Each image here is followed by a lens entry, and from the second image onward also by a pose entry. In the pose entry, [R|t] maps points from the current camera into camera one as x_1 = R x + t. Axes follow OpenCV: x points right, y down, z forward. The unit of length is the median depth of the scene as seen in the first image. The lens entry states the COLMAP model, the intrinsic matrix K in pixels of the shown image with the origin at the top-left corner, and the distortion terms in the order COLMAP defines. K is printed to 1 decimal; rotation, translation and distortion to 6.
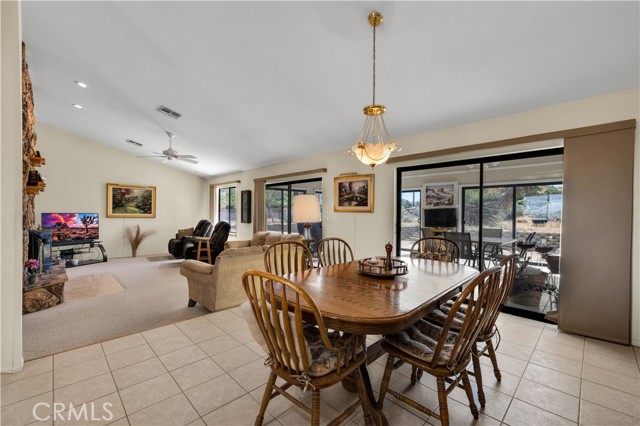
lens RADIAL K [[266.4, 0, 317.1], [0, 266.4, 215.2], [0, 0, 1]] dist [-0.008964, 0.001048]
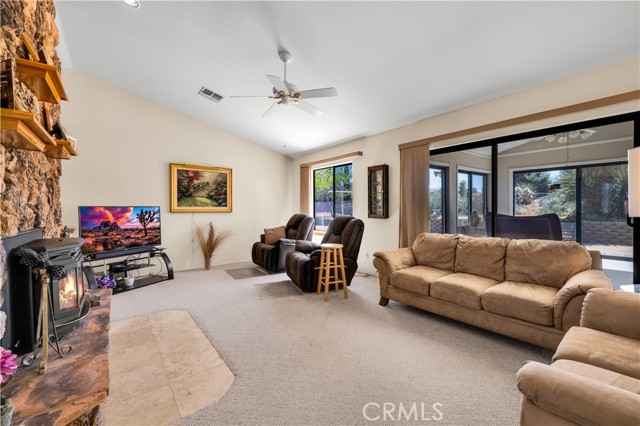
lens RADIAL K [[266.4, 0, 319.2], [0, 266.4, 209.2], [0, 0, 1]] dist [-0.008964, 0.001048]
pose [[0.992233, -0.017414, -0.123169, -0.357115], [0.017550, 0.999846, 0.000024, 0.007058], [0.123150, -0.002185, 0.992386, 0.397183]]
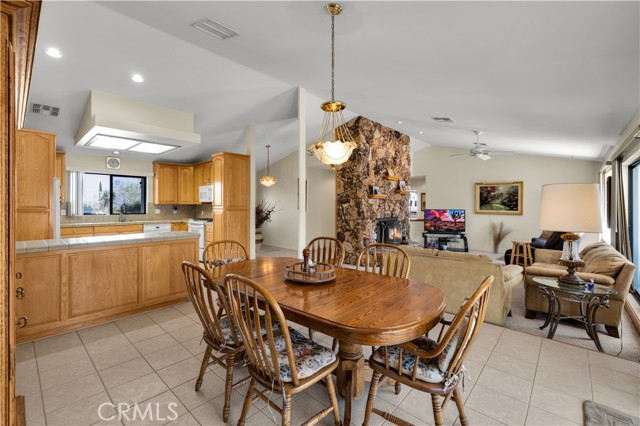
lens RADIAL K [[266.4, 0, 314.7], [0, 266.4, 204.7], [0, 0, 1]] dist [-0.008964, 0.001048]
pose [[0.036940, -0.006763, -0.999295, 0.352018], [-0.011756, 0.999905, -0.007202, -0.014791], [0.999248, 0.012014, 0.036857, 0.302134]]
